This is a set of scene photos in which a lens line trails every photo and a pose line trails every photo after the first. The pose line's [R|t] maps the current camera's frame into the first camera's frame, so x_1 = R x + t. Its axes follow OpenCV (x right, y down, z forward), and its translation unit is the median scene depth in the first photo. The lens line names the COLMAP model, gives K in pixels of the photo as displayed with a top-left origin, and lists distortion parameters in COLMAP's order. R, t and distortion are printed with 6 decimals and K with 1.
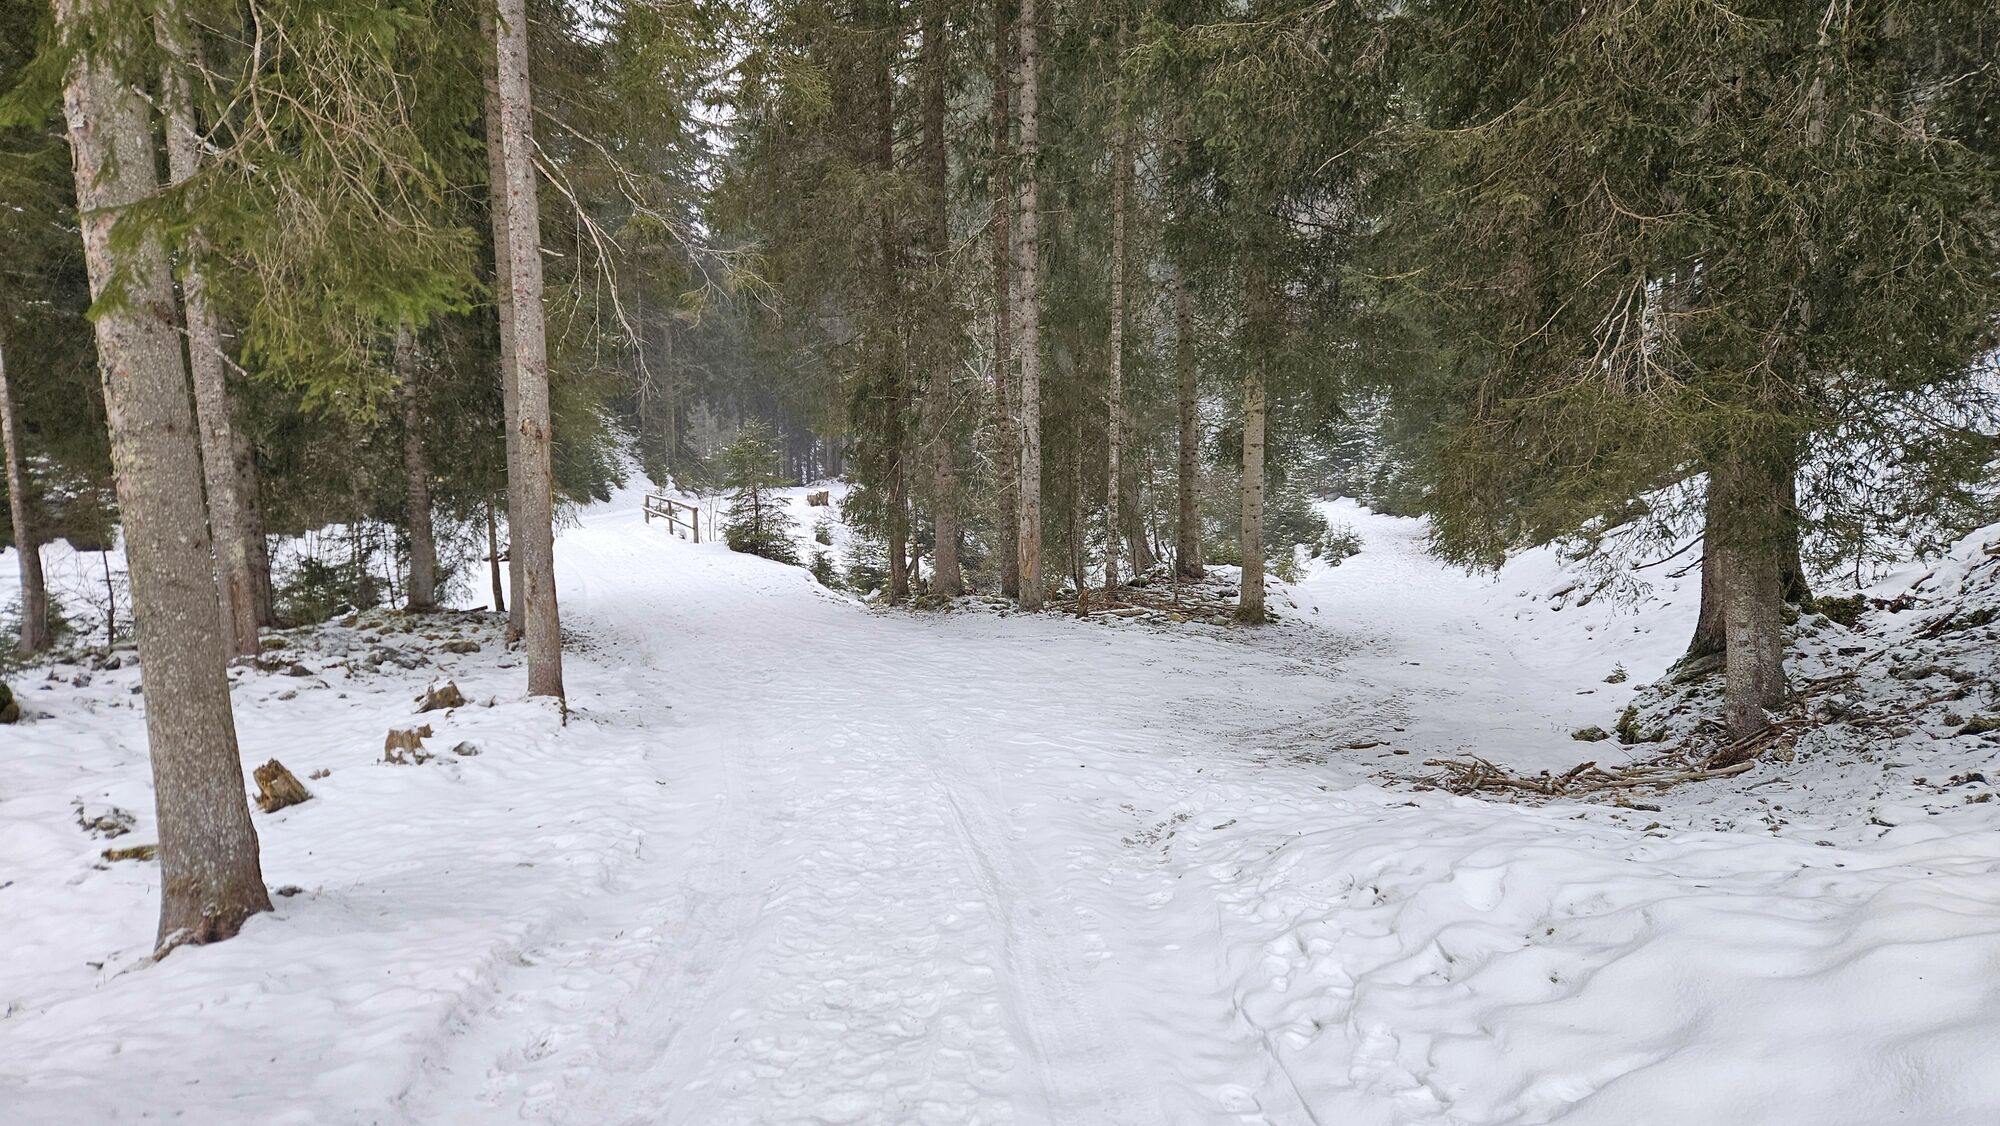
lens RADIAL K [[1359.3, 0, 997.8], [0, 1359.3, 564.3], [0, 0, 1]] dist [0.006704, -0.000484]
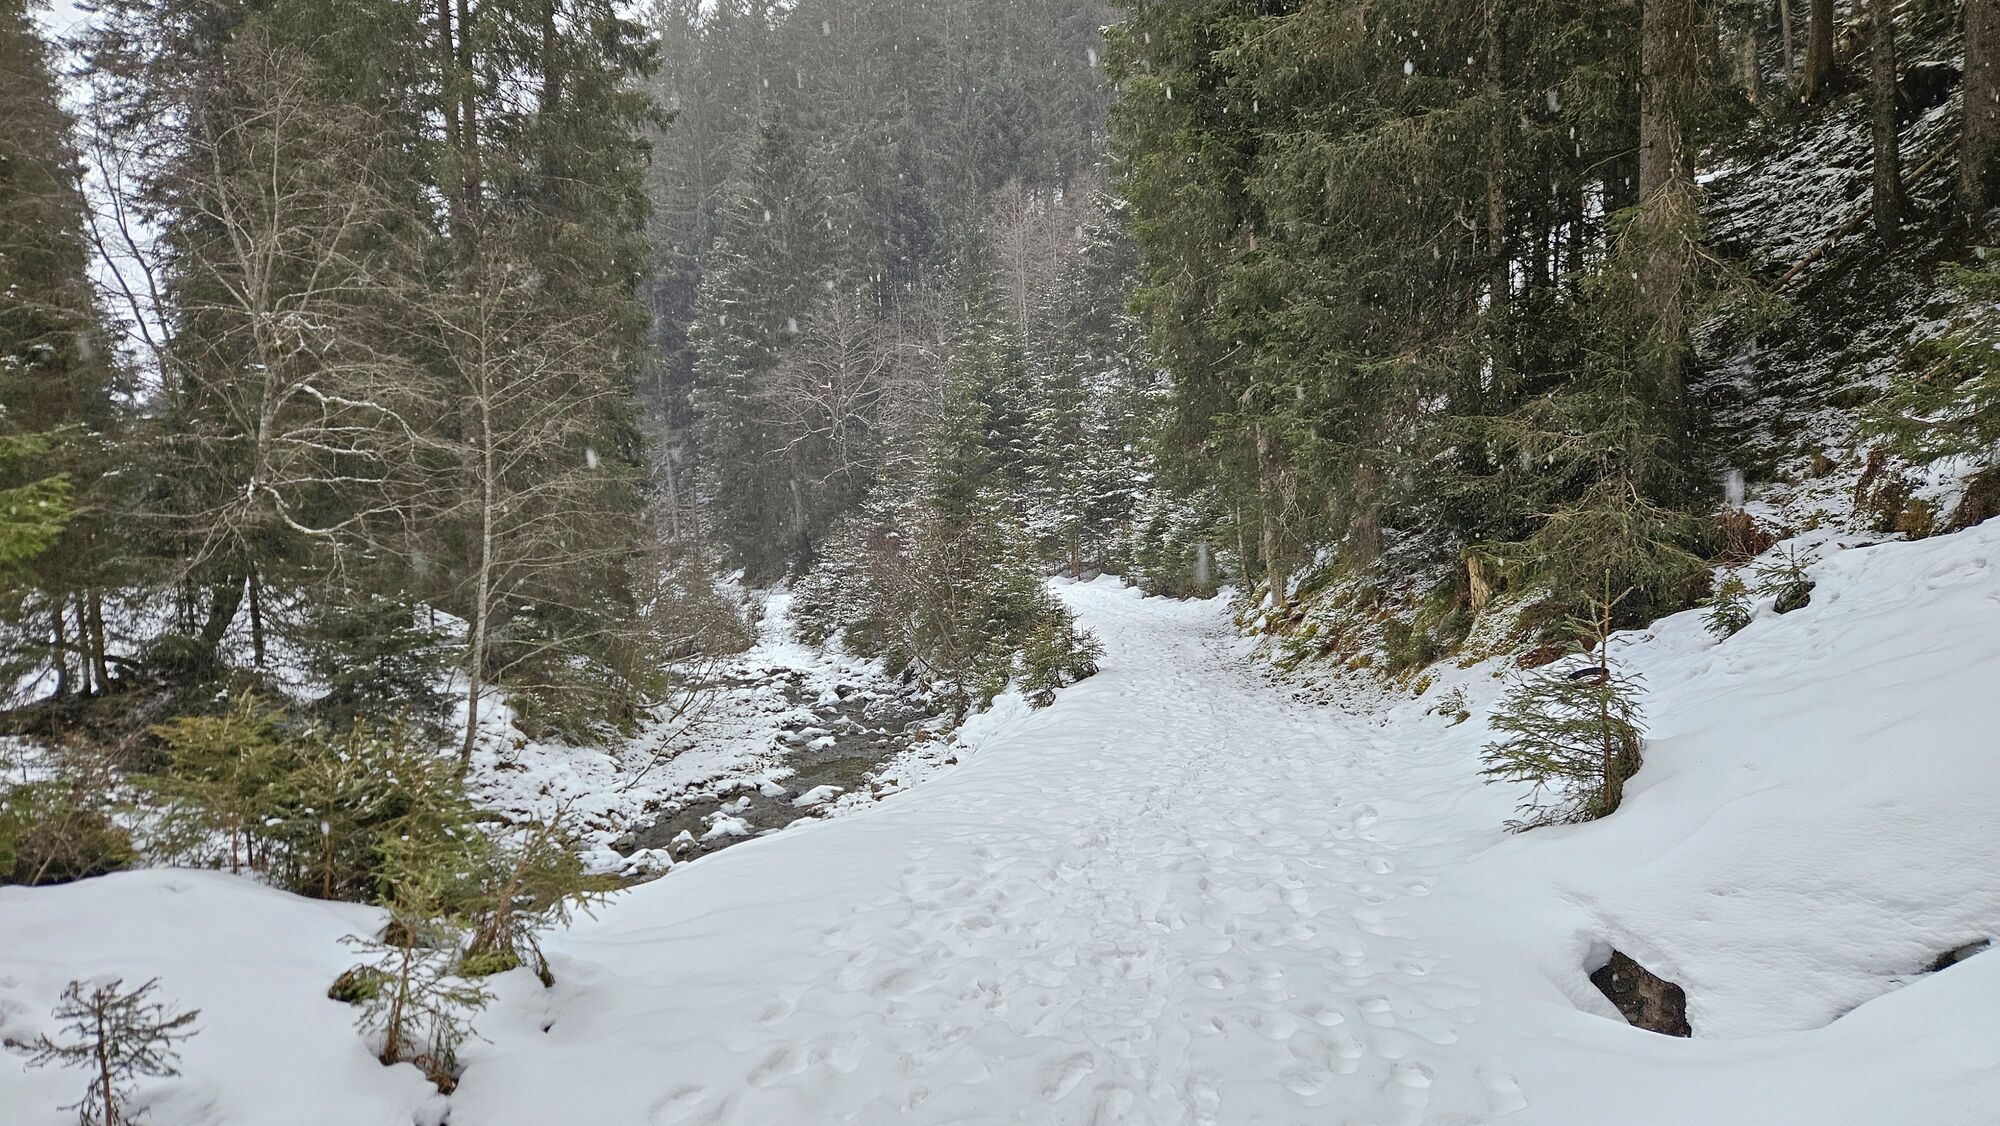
lens RADIAL K [[1359.3, 0, 1000.9], [0, 1359.3, 564.0], [0, 0, 1]] dist [0.006704, -0.000484]
pose [[0.988717, -0.029297, 0.146903, 0.117206], [0.039996, 0.996716, -0.070416, -0.010045], [-0.144358, 0.075497, 0.986641, 0.382533]]
